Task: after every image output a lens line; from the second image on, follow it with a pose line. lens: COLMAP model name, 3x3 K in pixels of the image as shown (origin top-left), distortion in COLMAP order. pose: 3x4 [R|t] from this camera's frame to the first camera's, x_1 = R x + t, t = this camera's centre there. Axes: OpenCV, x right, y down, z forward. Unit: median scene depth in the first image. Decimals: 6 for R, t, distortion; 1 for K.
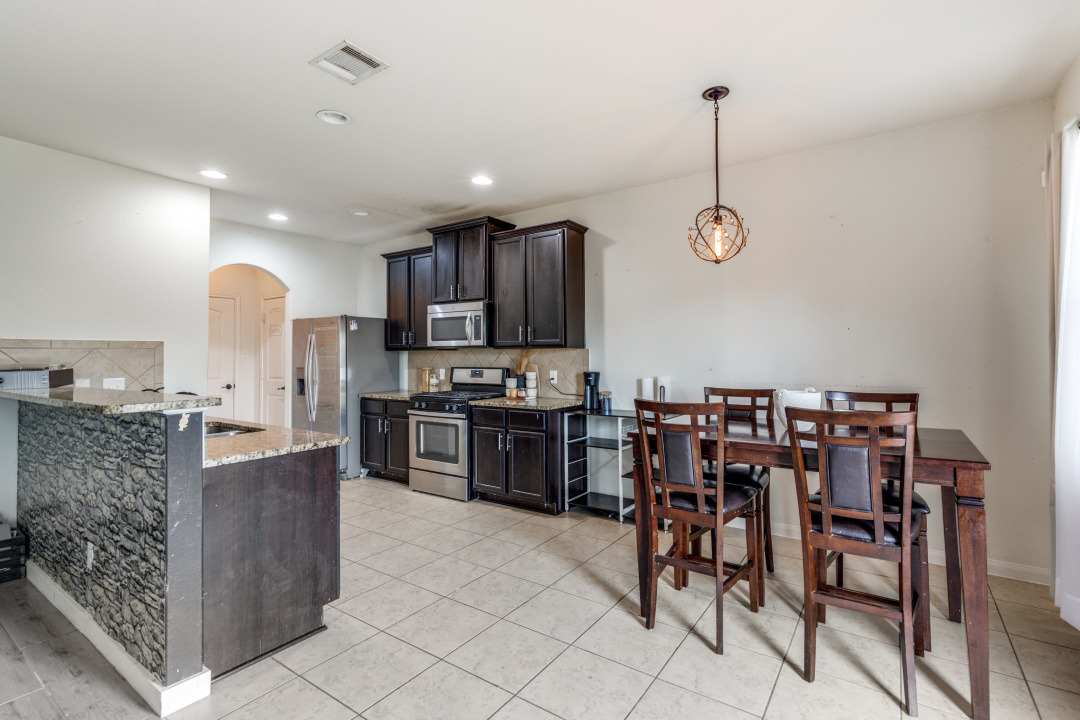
lens RADIAL K [[500.7, 0, 547.2], [0, 500.7, 348.2], [0, 0, 1]] dist [-0.001990, -0.000054]
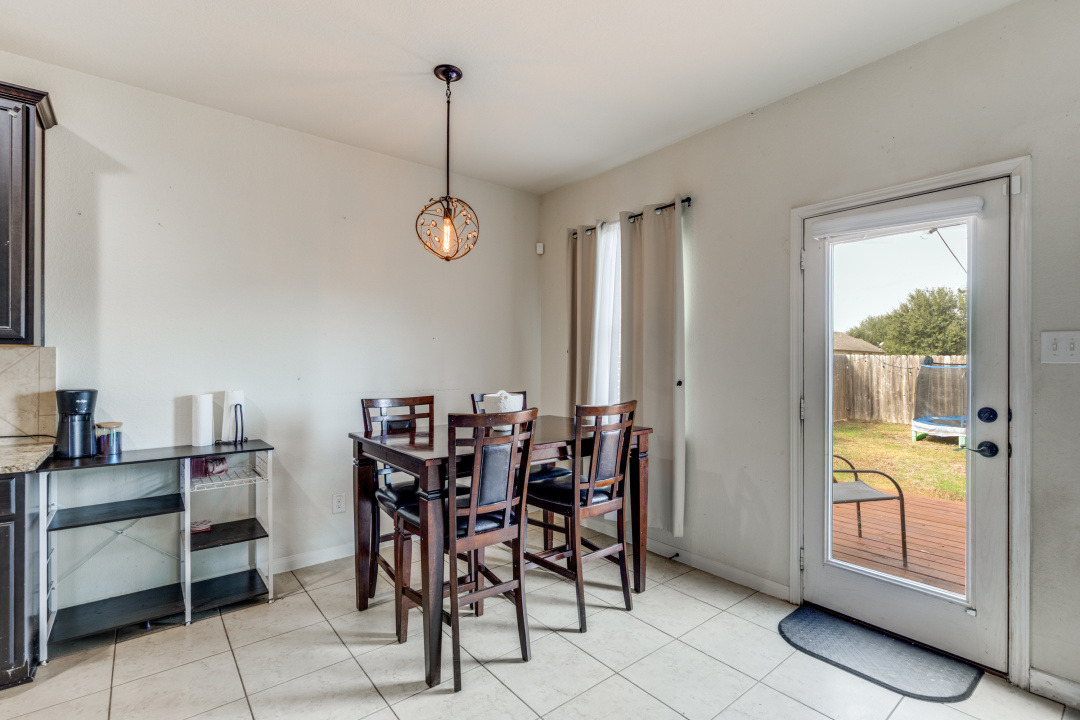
lens RADIAL K [[500.7, 0, 546.5], [0, 500.7, 364.5], [0, 0, 1]] dist [-0.001990, -0.000054]
pose [[0.267819, 0.003216, 0.963464, -0.347421], [-0.016857, 0.999857, 0.001348, 0.011570], [-0.963322, -0.016602, 0.267835, 0.406047]]
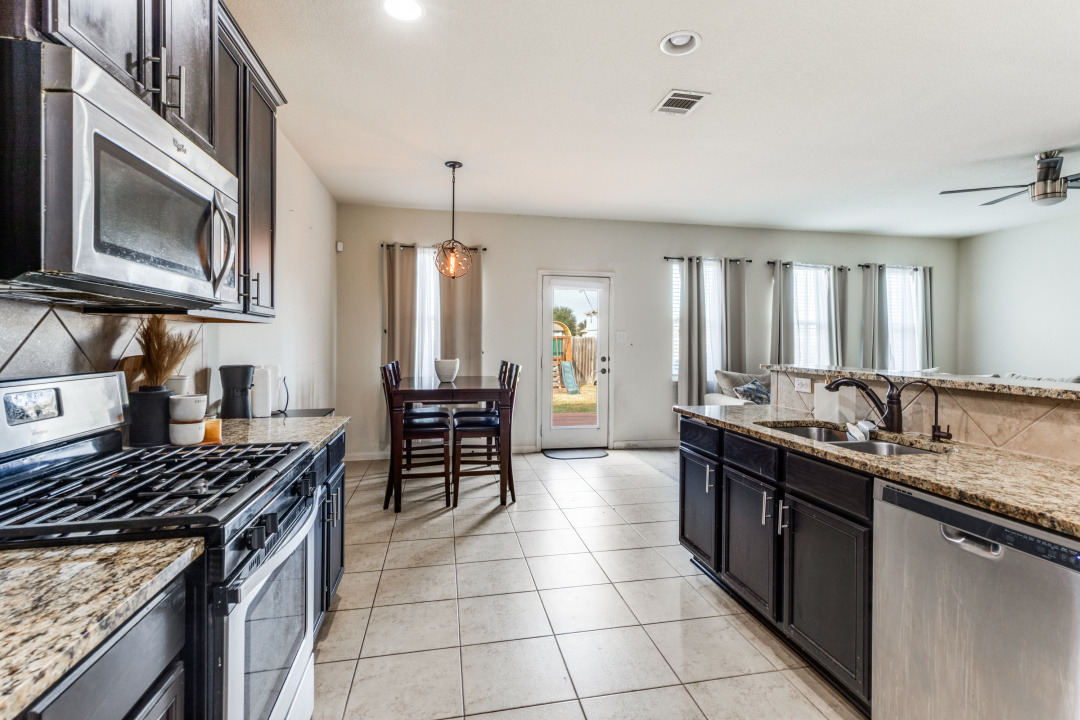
lens RADIAL K [[500.7, 0, 548.6], [0, 500.7, 354.2], [0, 0, 1]] dist [-0.001990, -0.000054]
pose [[-0.723772, -0.012838, 0.689920, -0.645479], [-0.009016, 0.999918, 0.009148, 0.030705], [-0.689980, 0.000400, -0.723828, 1.338538]]
